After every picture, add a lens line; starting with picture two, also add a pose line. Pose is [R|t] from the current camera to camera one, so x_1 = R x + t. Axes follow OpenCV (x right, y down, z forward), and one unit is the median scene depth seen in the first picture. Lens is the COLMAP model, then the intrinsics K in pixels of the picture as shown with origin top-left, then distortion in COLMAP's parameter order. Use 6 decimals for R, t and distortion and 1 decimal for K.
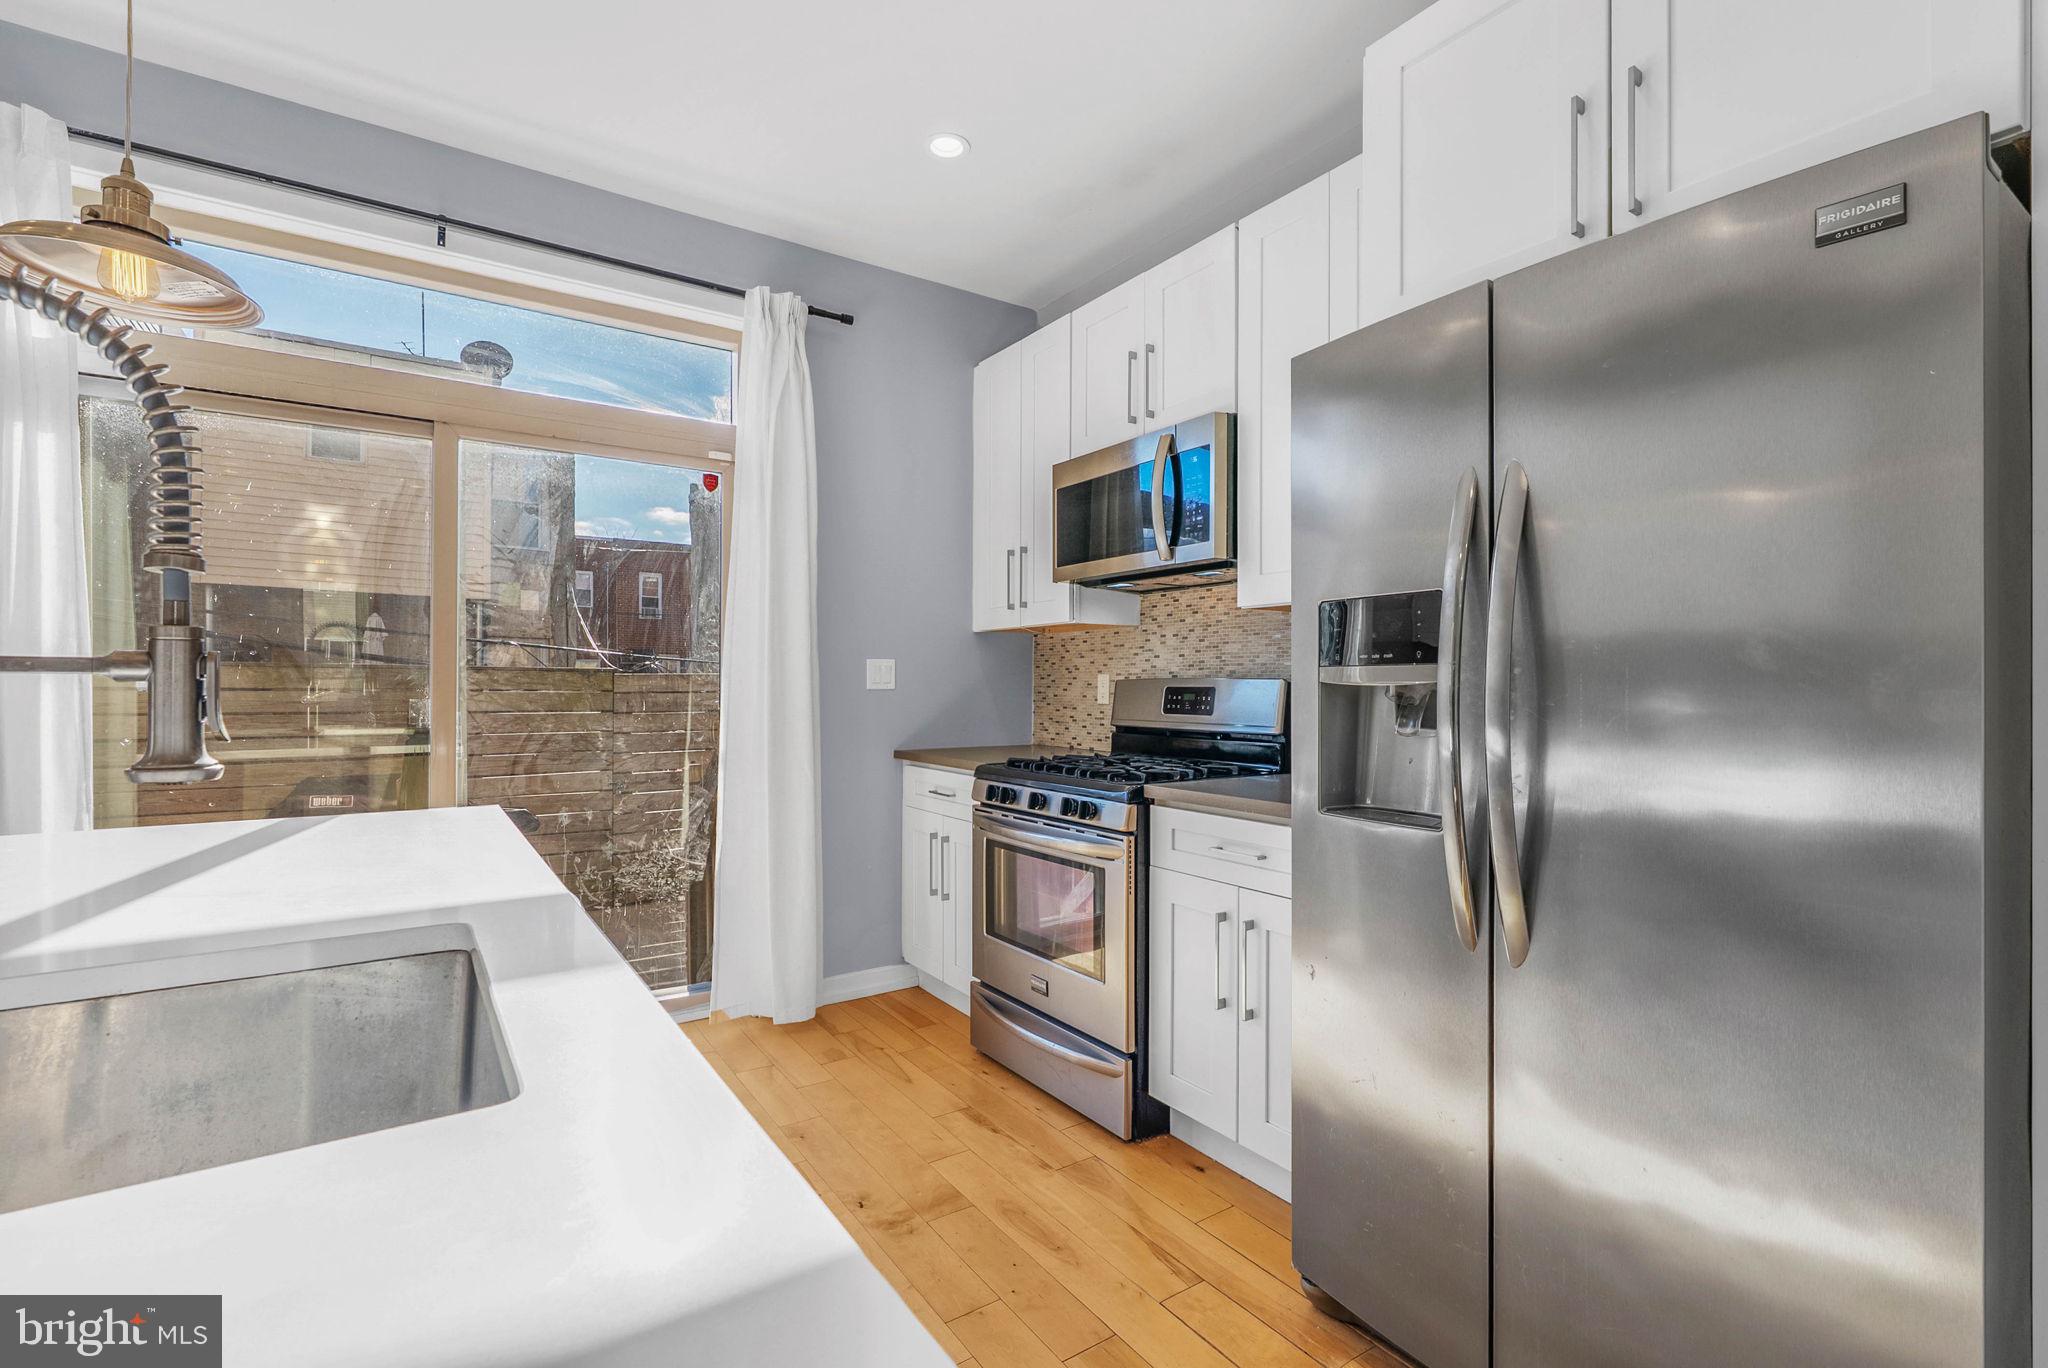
lens RADIAL K [[929.1, 0, 1028.7], [0, 929.1, 683.0], [0, 0, 1]] dist [-0.014560, 0.006348]
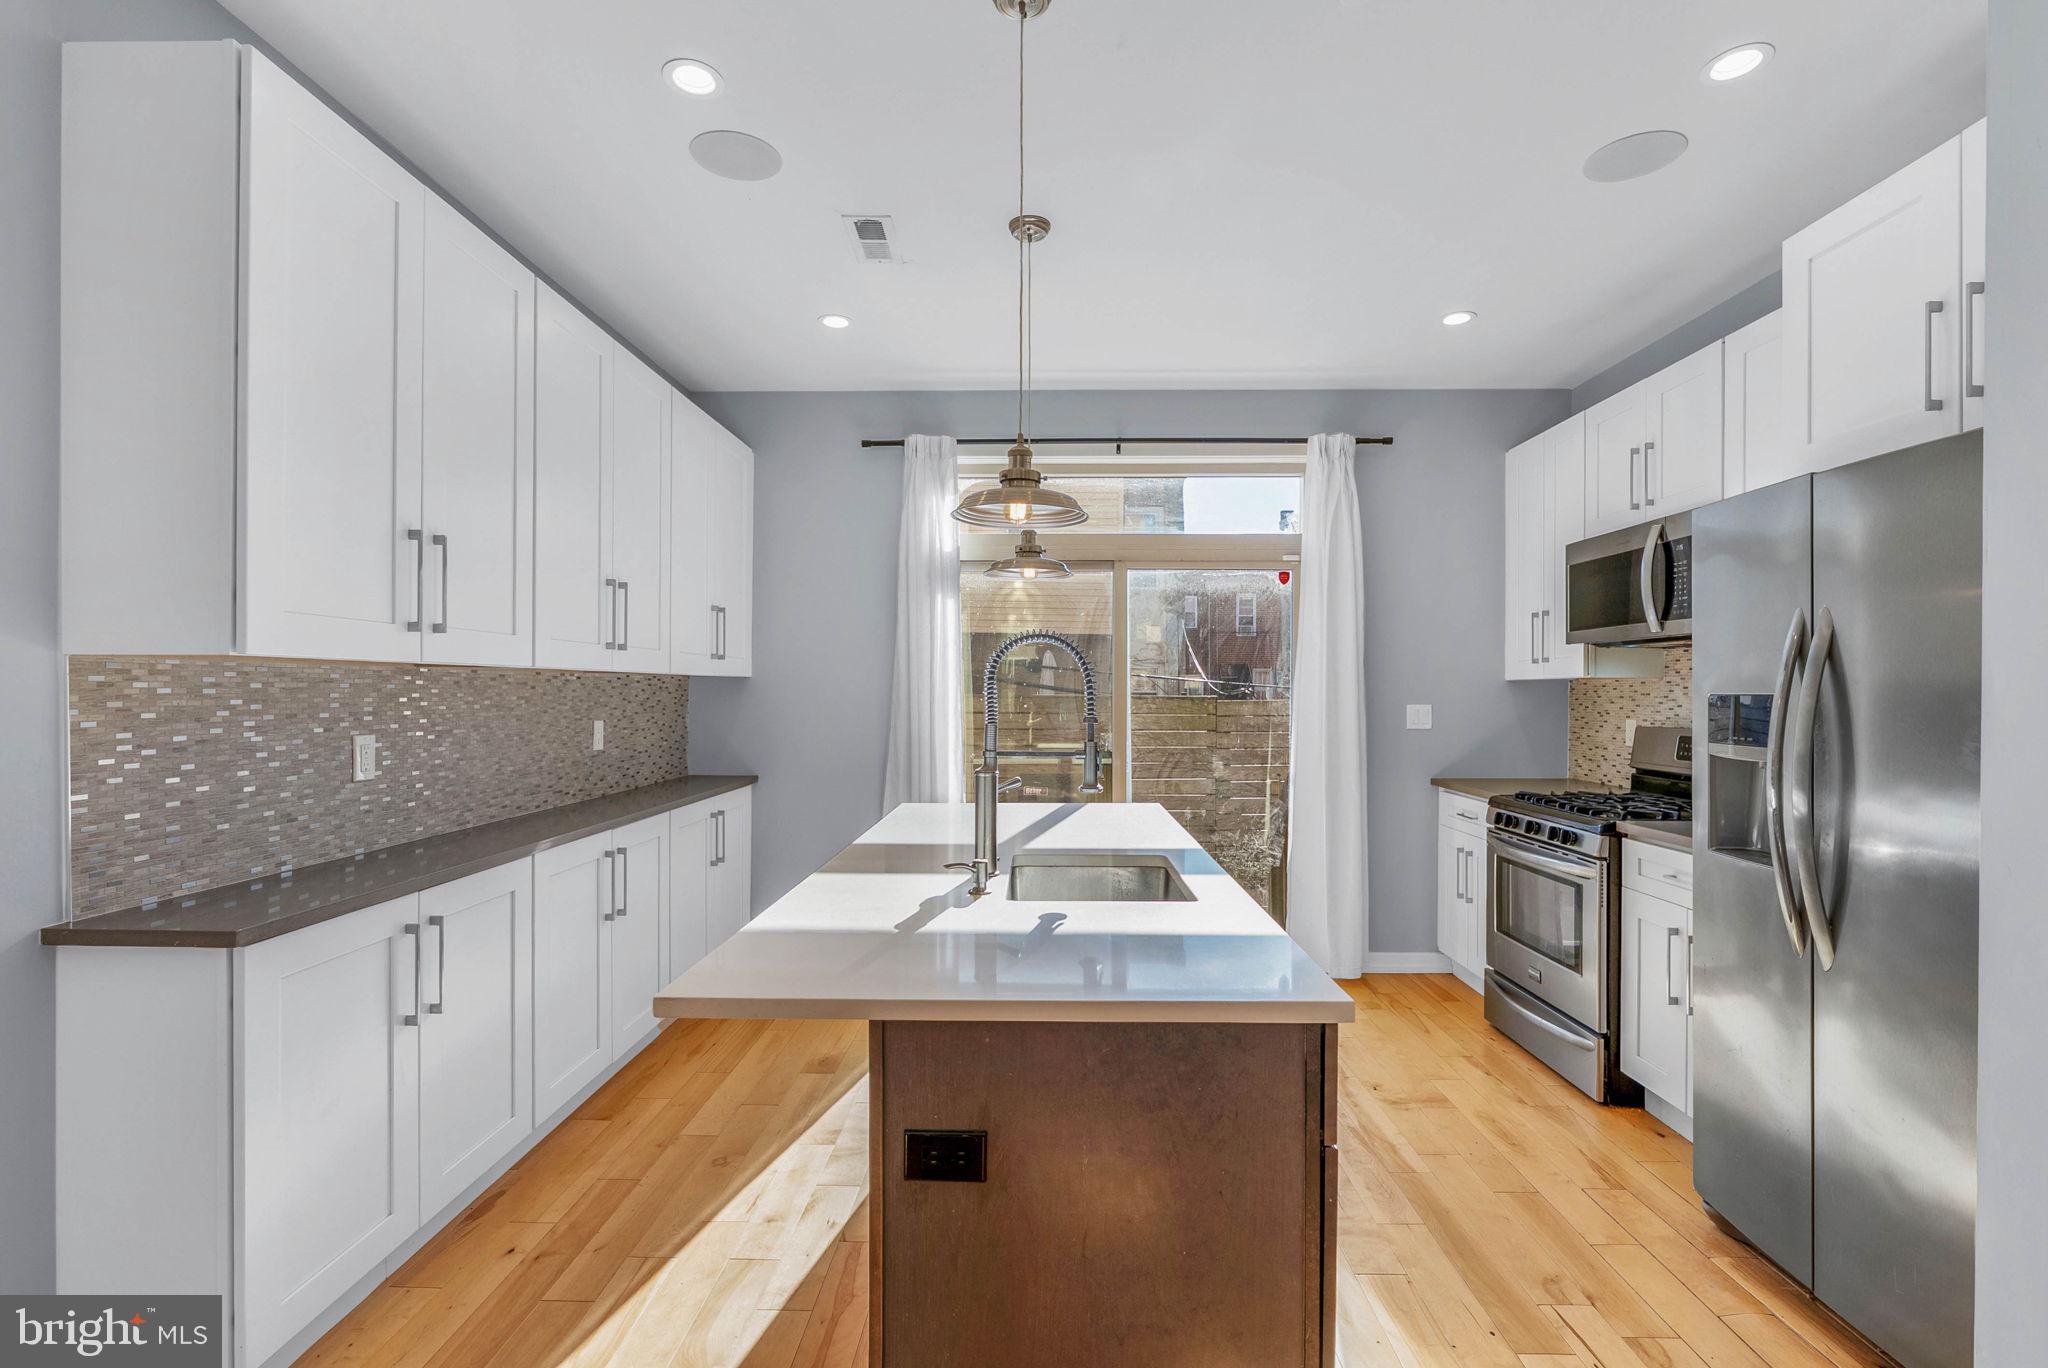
lens RADIAL K [[926.7, 0, 1027.4], [0, 926.7, 692.5], [0, 0, 1]] dist [-0.015710, 0.006540]
pose [[0.813199, -0.001050, -0.581984, 0.165229], [0.001661, 0.999998, 0.000516, -0.053425], [0.581983, -0.001386, 0.813200, -0.383066]]
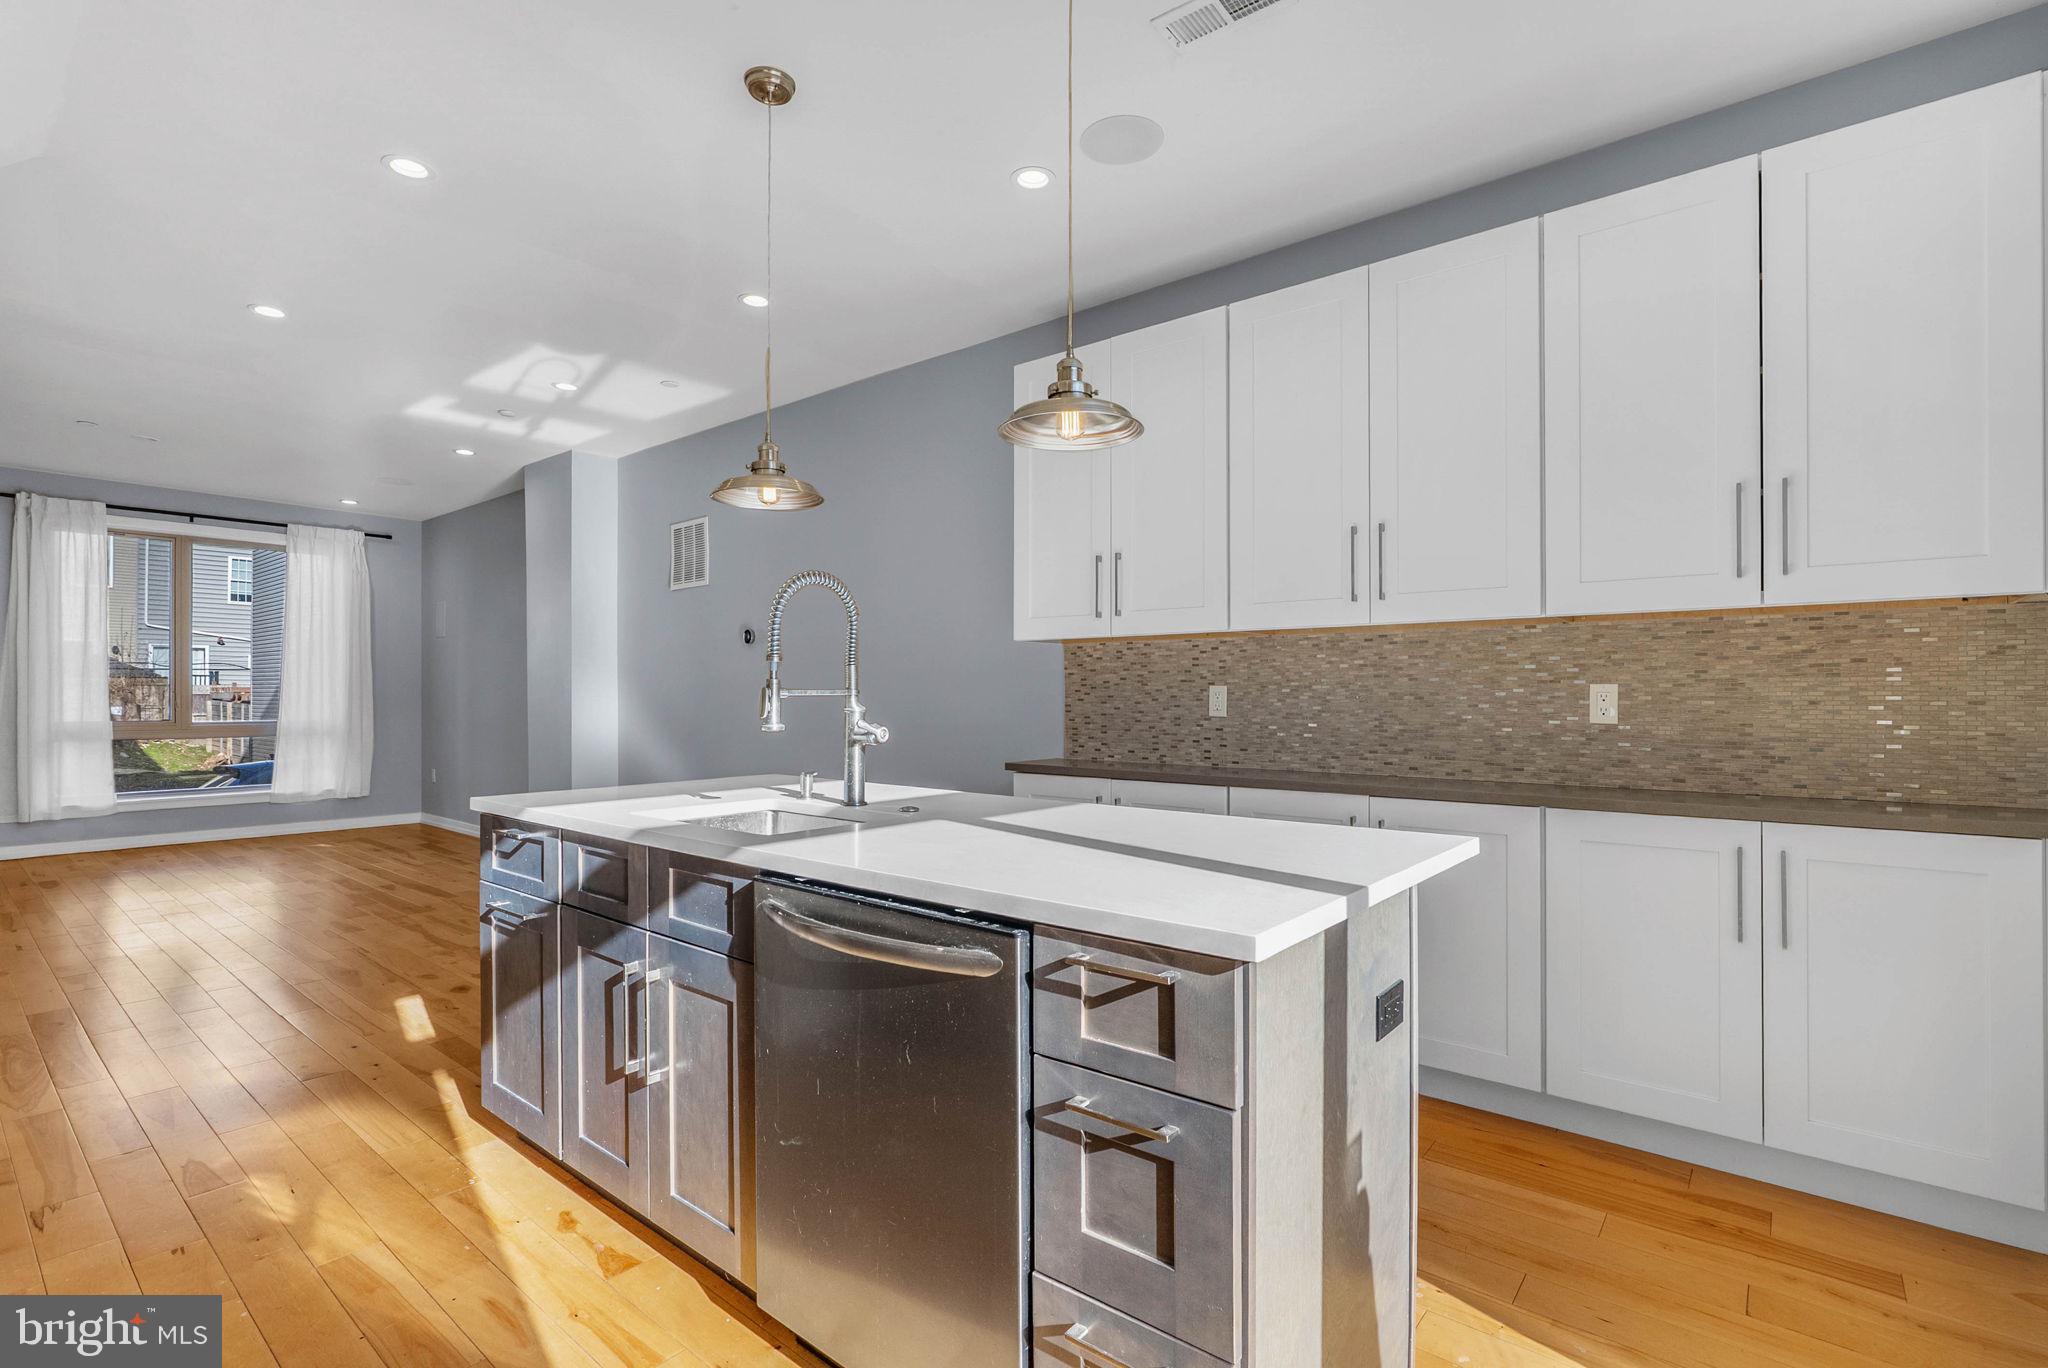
lens RADIAL K [[929.1, 0, 1028.7], [0, 929.1, 683.0], [0, 0, 1]] dist [-0.014560, 0.006348]
pose [[-0.957927, -0.010924, -0.286804, -0.200866], [-0.006651, 0.999852, -0.015867, 0.000061], [0.286935, -0.013292, -0.957858, 0.985793]]
